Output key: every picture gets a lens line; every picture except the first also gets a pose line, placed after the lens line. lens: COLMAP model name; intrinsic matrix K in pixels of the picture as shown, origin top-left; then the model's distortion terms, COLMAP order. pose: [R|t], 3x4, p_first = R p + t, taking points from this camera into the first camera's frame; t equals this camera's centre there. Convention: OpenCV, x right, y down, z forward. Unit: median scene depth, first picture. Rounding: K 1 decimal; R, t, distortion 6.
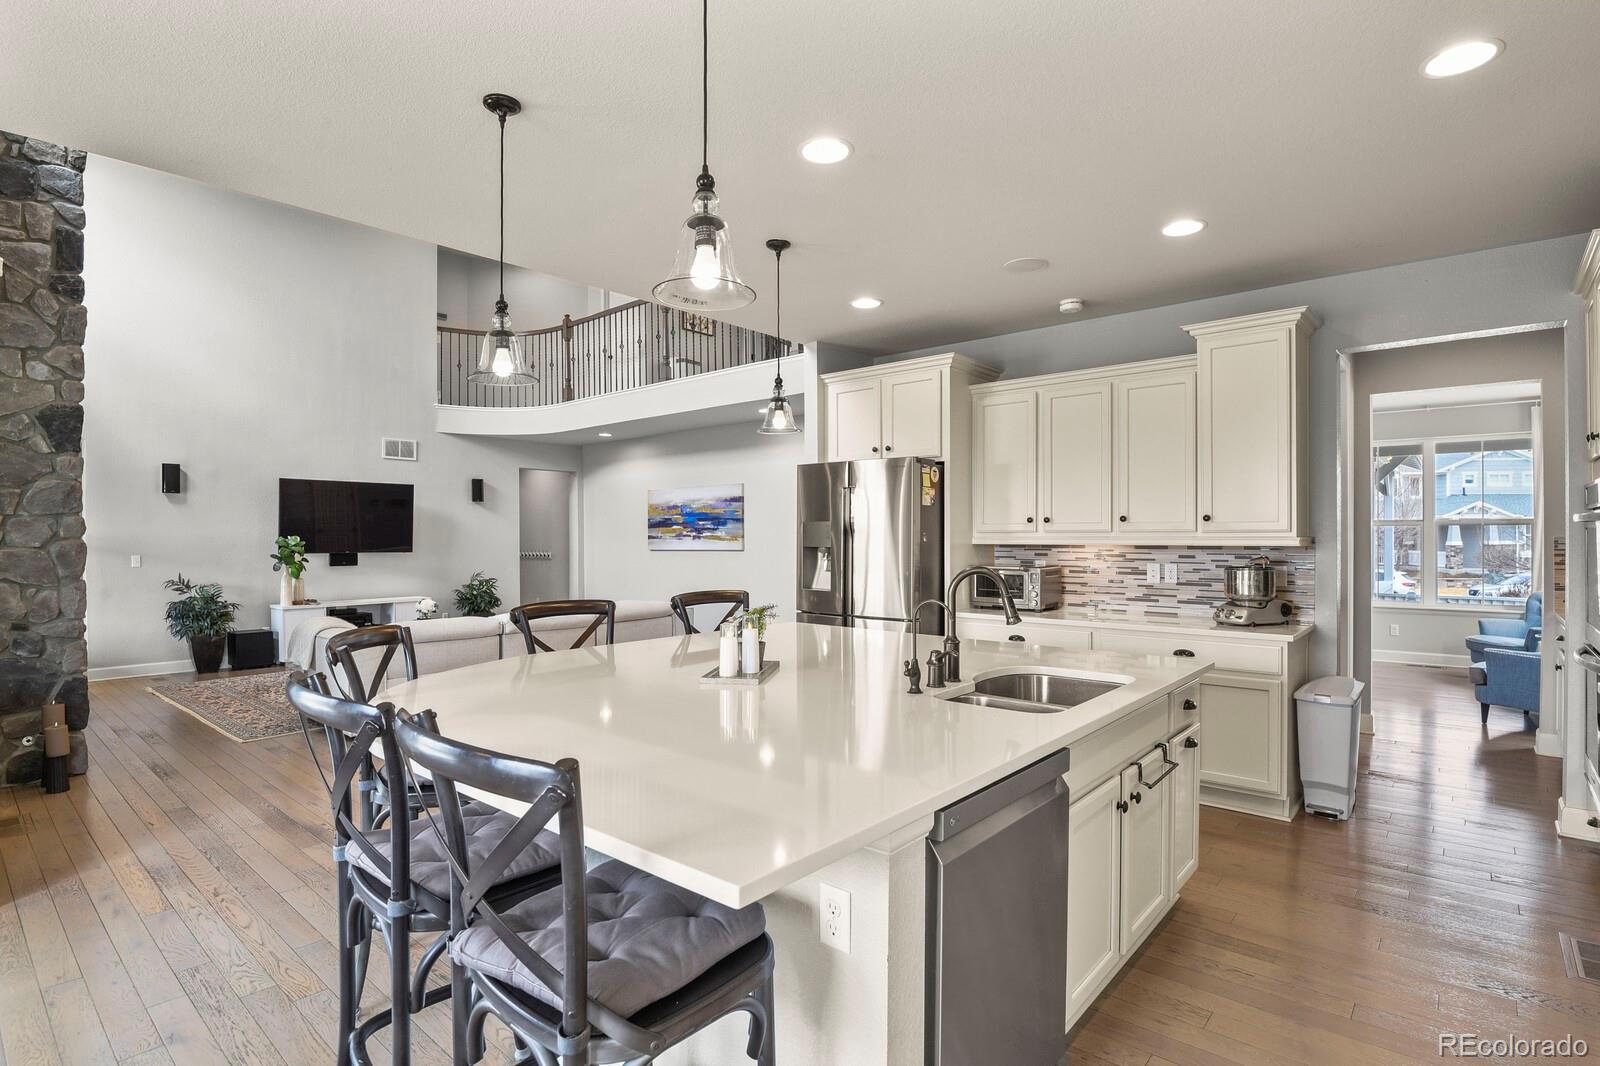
lens RADIAL K [[794.1, 0, 803.8], [0, 794.1, 538.4], [0, 0, 1]] dist [-0.025960, -0.001738]
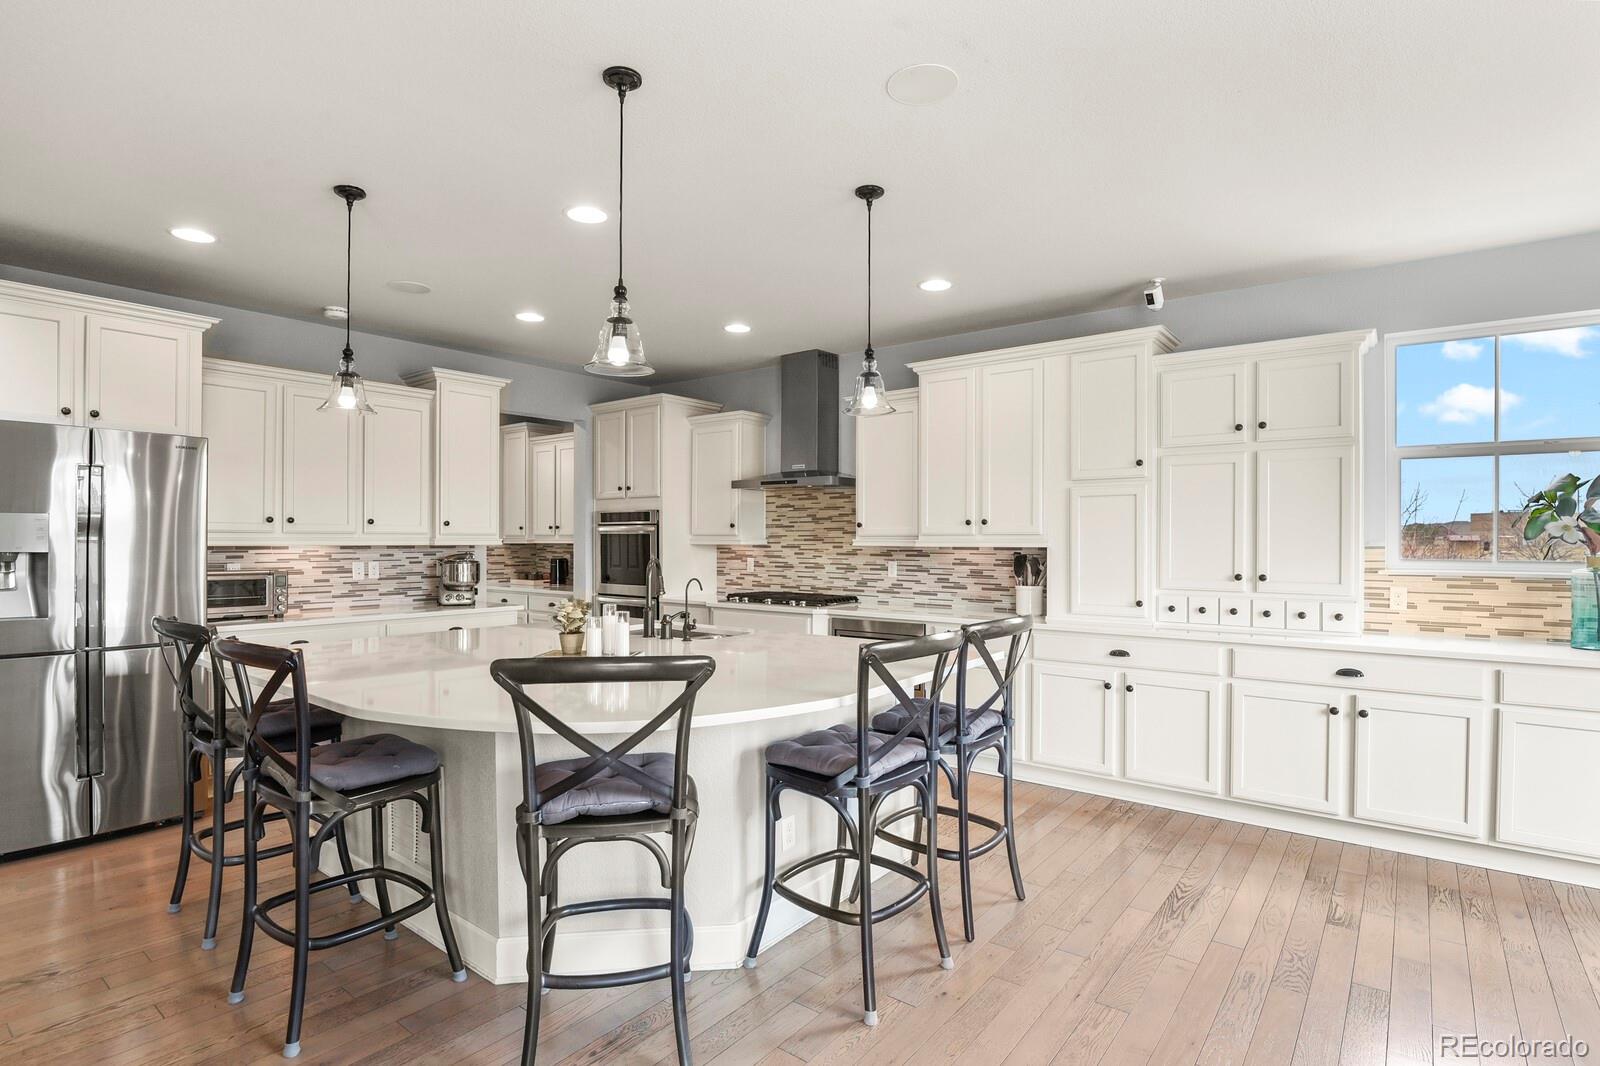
lens RADIAL K [[794.1, 0, 803.8], [0, 794.1, 538.4], [0, 0, 1]] dist [-0.025960, -0.001738]
pose [[-0.059301, 0.002556, 0.998237, -0.384156], [0.000884, 0.999996, -0.002508, 0.000950], [-0.998240, 0.000734, -0.059303, 0.240201]]
